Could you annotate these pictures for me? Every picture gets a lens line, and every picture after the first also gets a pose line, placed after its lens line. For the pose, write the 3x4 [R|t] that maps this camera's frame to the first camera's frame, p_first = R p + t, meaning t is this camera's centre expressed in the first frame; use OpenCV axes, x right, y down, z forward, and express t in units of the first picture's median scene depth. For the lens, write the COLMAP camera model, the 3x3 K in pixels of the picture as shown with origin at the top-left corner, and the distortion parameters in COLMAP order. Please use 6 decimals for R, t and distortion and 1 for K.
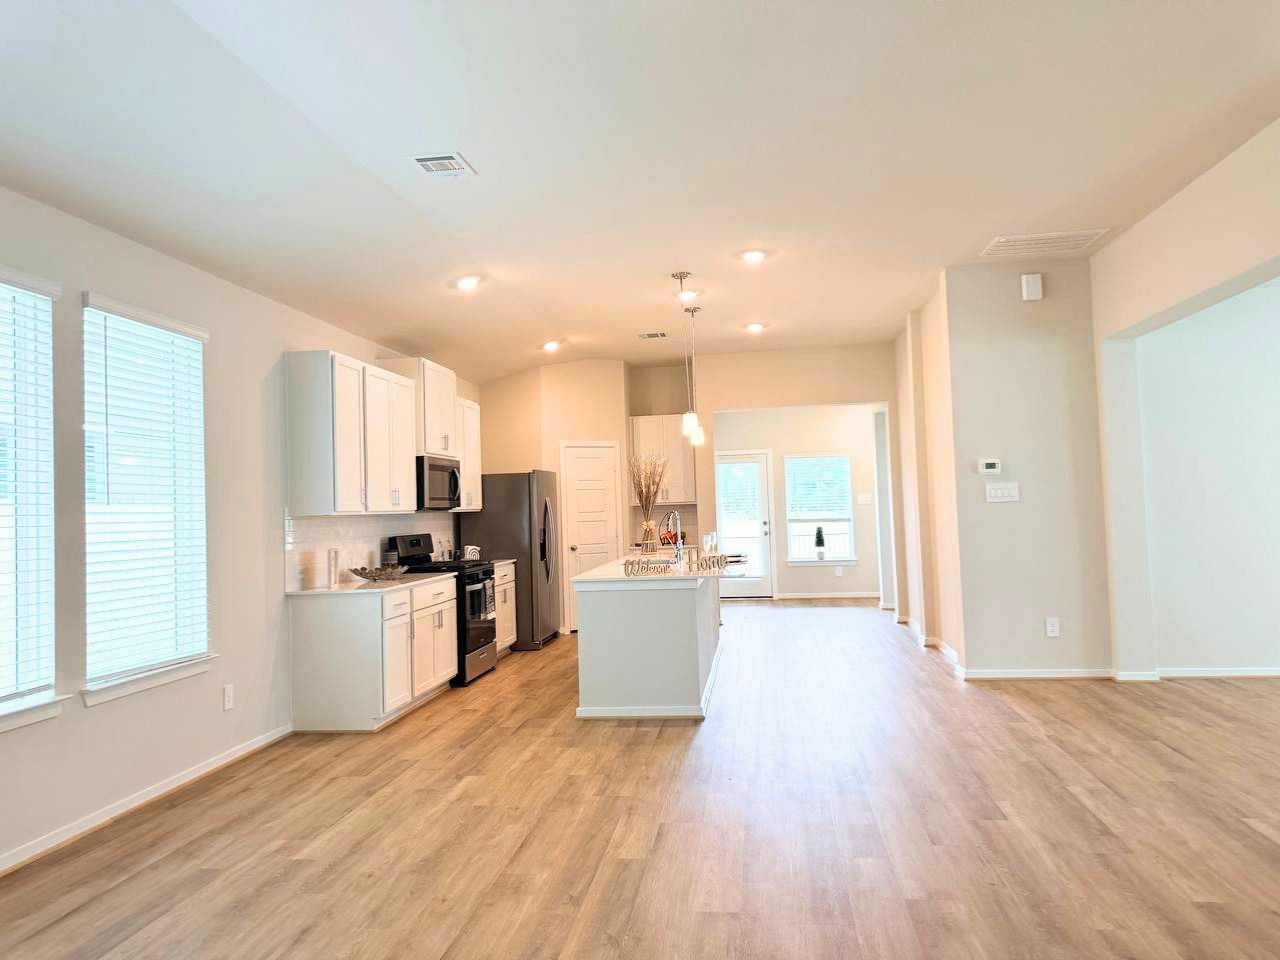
lens RADIAL K [[894.5, 0, 641.8], [0, 894.5, 471.8], [0, 0, 1]] dist [0.123782, -0.202467]
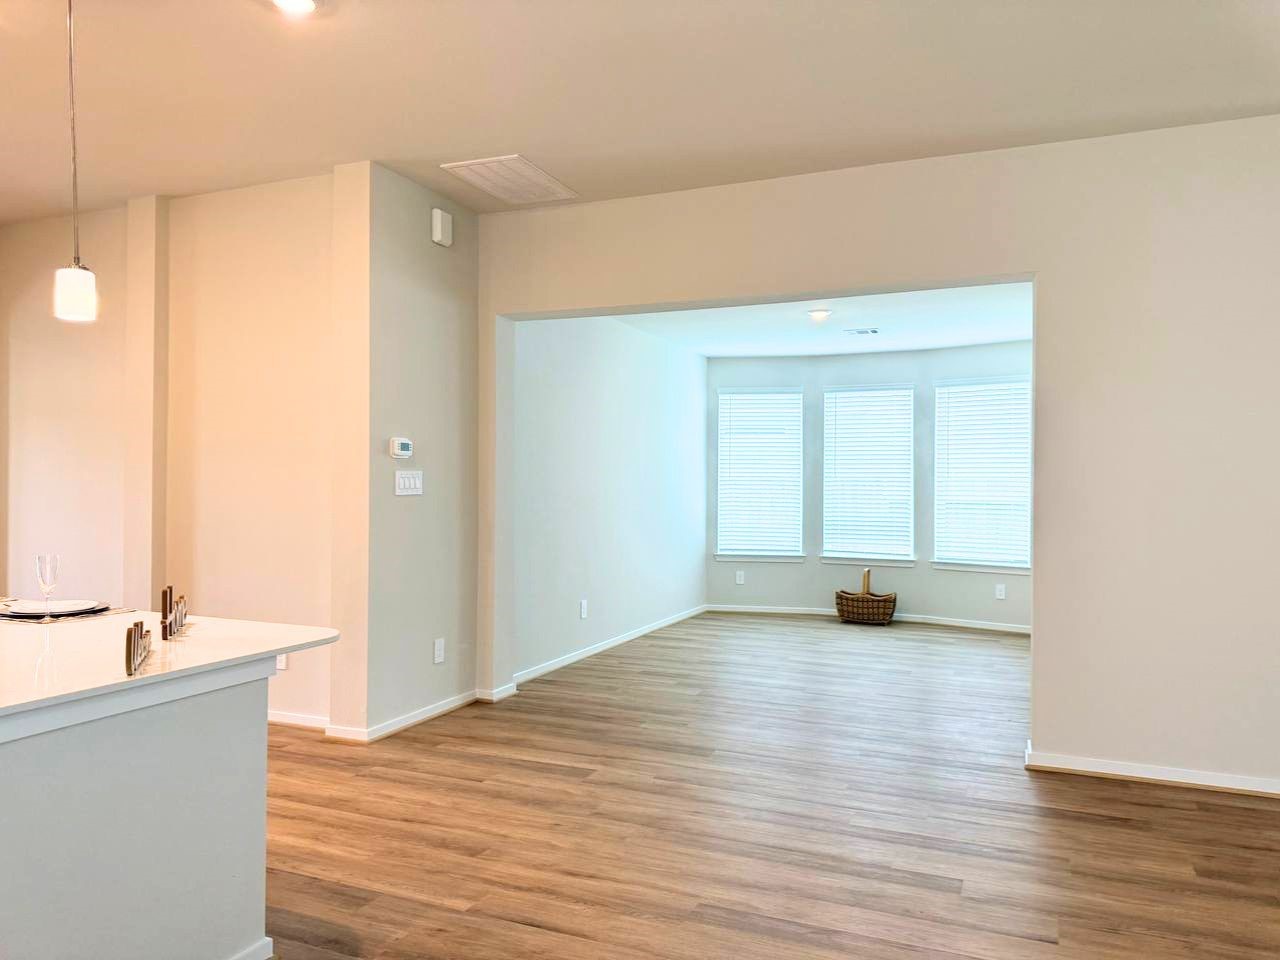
lens RADIAL K [[905.5, 0, 642.1], [0, 905.5, 484.8], [0, 0, 1]] dist [0.045713, -0.051602]
pose [[0.268408, 0.036248, 0.962623, -0.288623], [-0.052776, 0.998344, -0.022877, 0.032139], [-0.961859, -0.044663, 0.269877, 0.621846]]
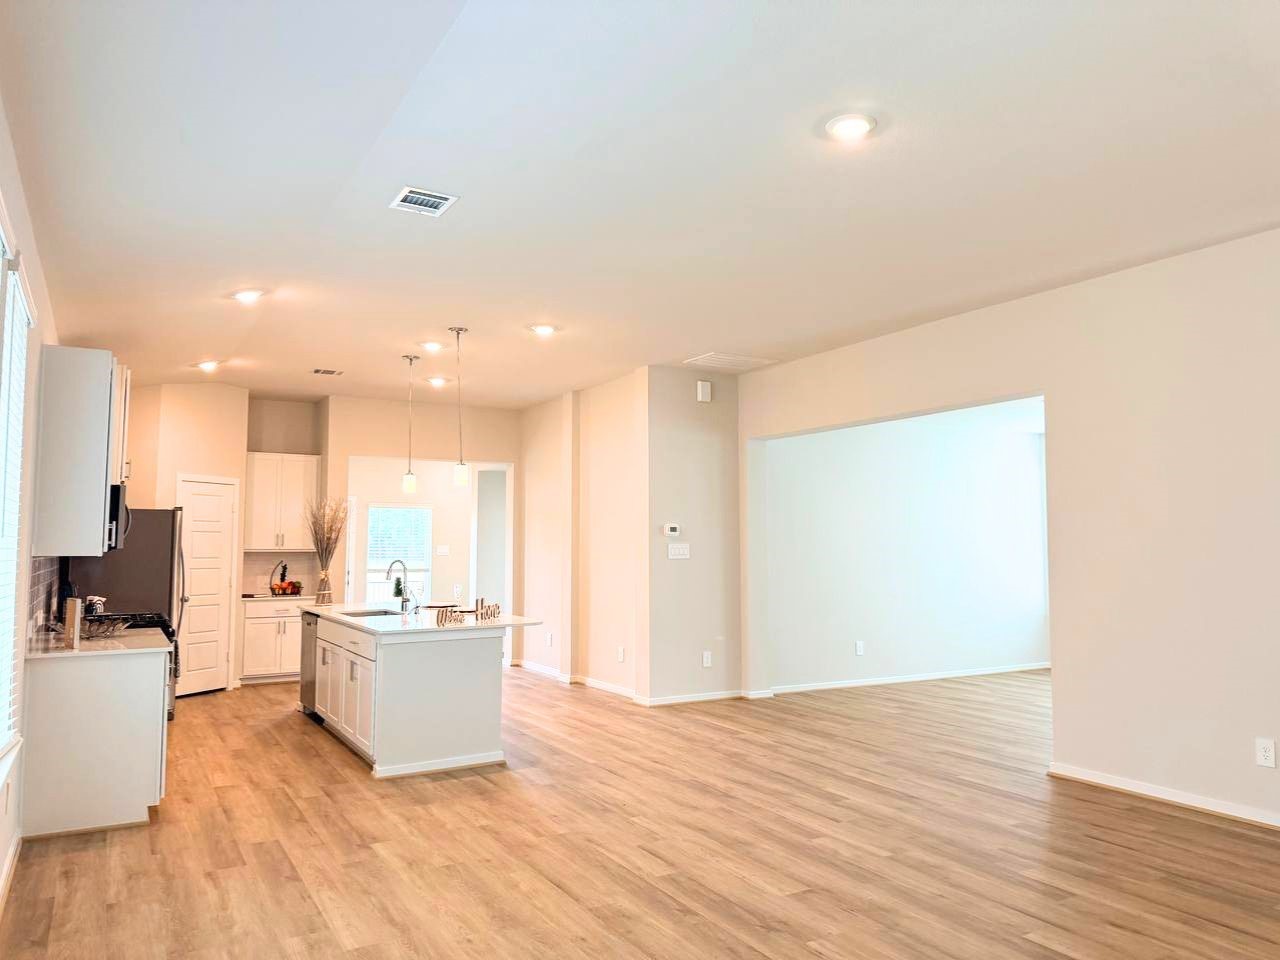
lens RADIAL K [[896.7, 0, 640.0], [0, 896.7, 480.0], [0, 0, 1]] dist [0.065336, -0.093366]
pose [[0.789870, 0.079677, 0.608076, -0.406638], [-0.050955, 0.996622, -0.064401, 0.007638], [-0.611153, 0.019884, 0.791263, 0.068594]]
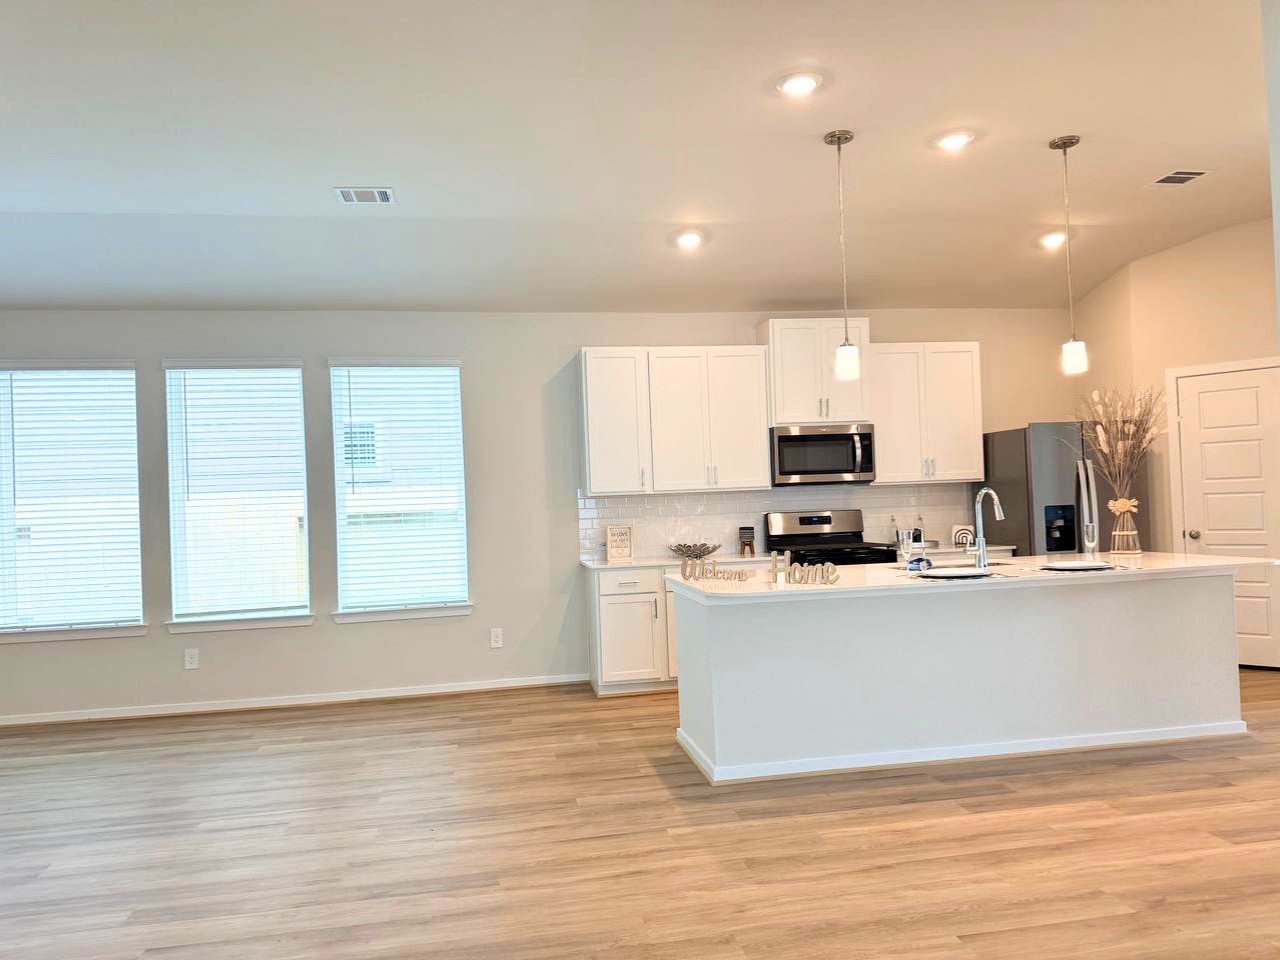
lens RADIAL K [[899.2, 0, 644.4], [0, 899.2, 487.5], [0, 0, 1]] dist [0.062664, -0.074752]
pose [[0.305144, 0.007384, -0.952278, 0.648720], [0.066586, 0.997357, 0.029070, 0.008880], [0.949976, -0.072279, 0.303846, 0.649883]]
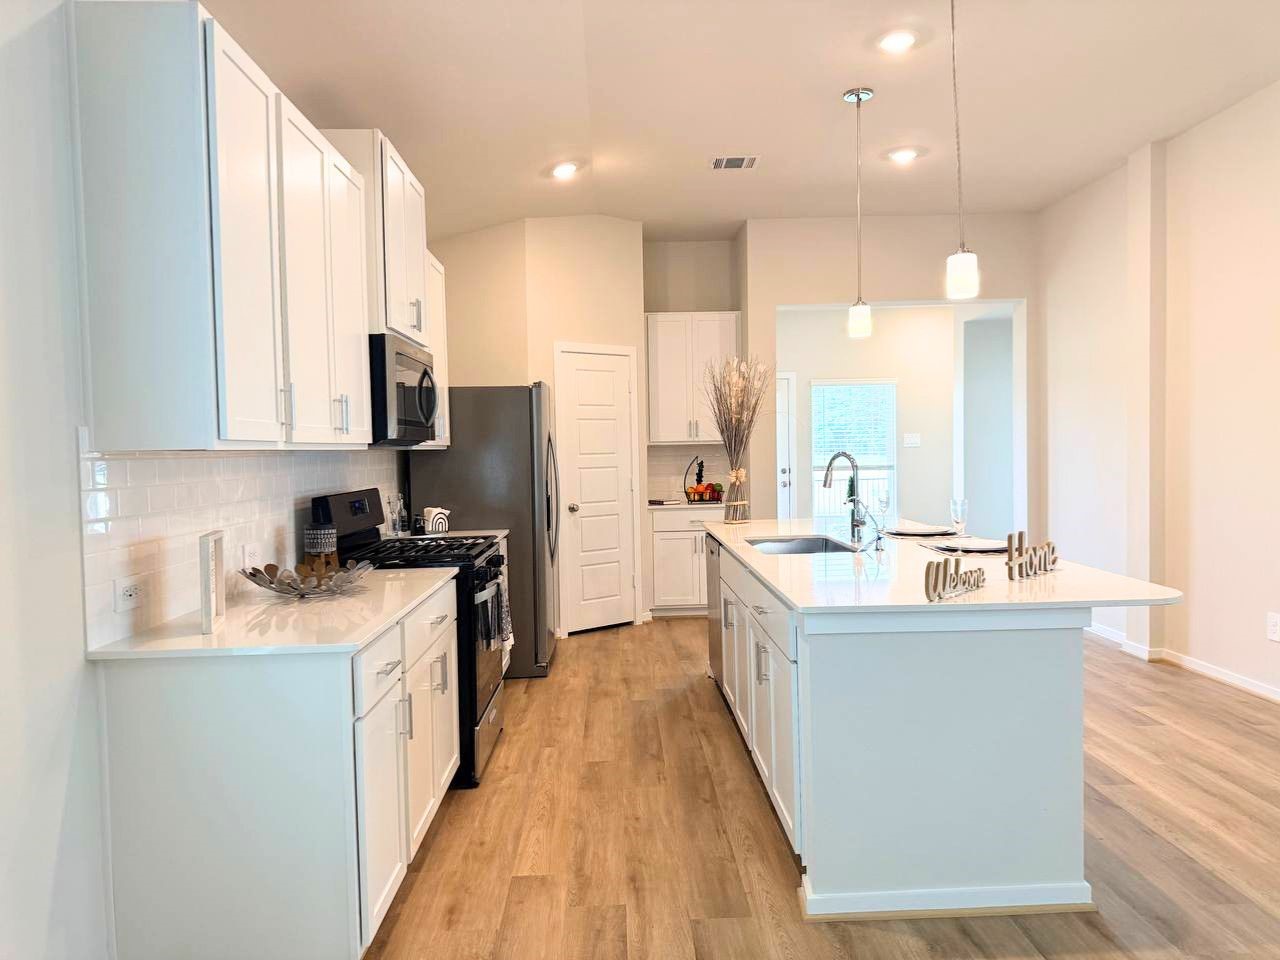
lens RADIAL K [[899.2, 0, 644.4], [0, 899.2, 487.5], [0, 0, 1]] dist [0.062664, -0.074752]
pose [[0.986356, 0.005978, 0.164517, -0.201286], [-0.019142, 0.996726, 0.078549, 0.026882], [-0.163509, -0.080626, 0.983242, 0.528673]]
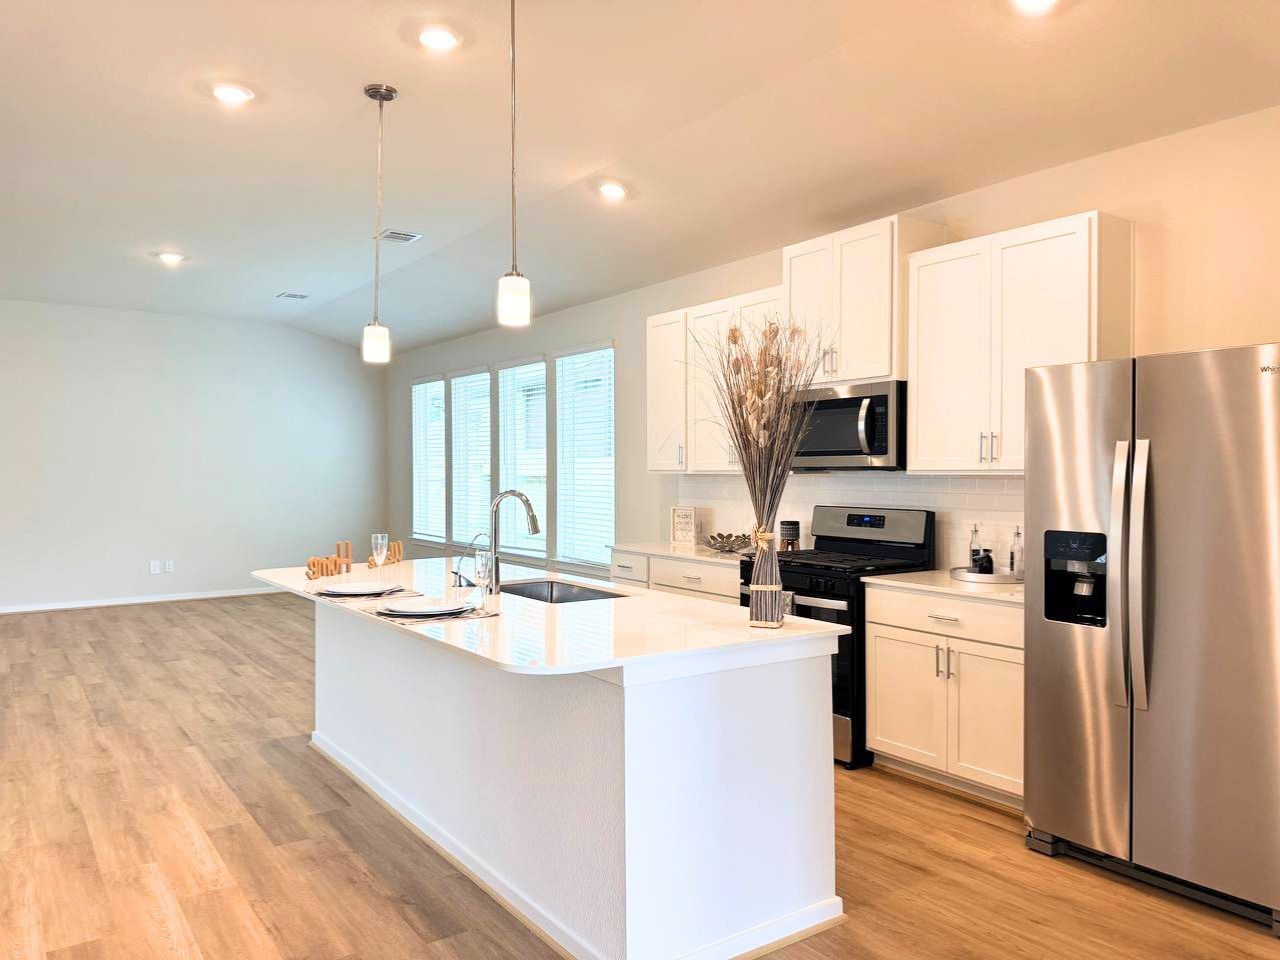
lens RADIAL K [[905.5, 0, 642.1], [0, 905.5, 484.8], [0, 0, 1]] dist [0.045713, -0.051602]
pose [[-0.726755, 0.044807, -0.685434, 0.349950], [0.051556, 0.998614, 0.010616, 0.044154], [0.684959, -0.027623, -0.728058, 1.571058]]
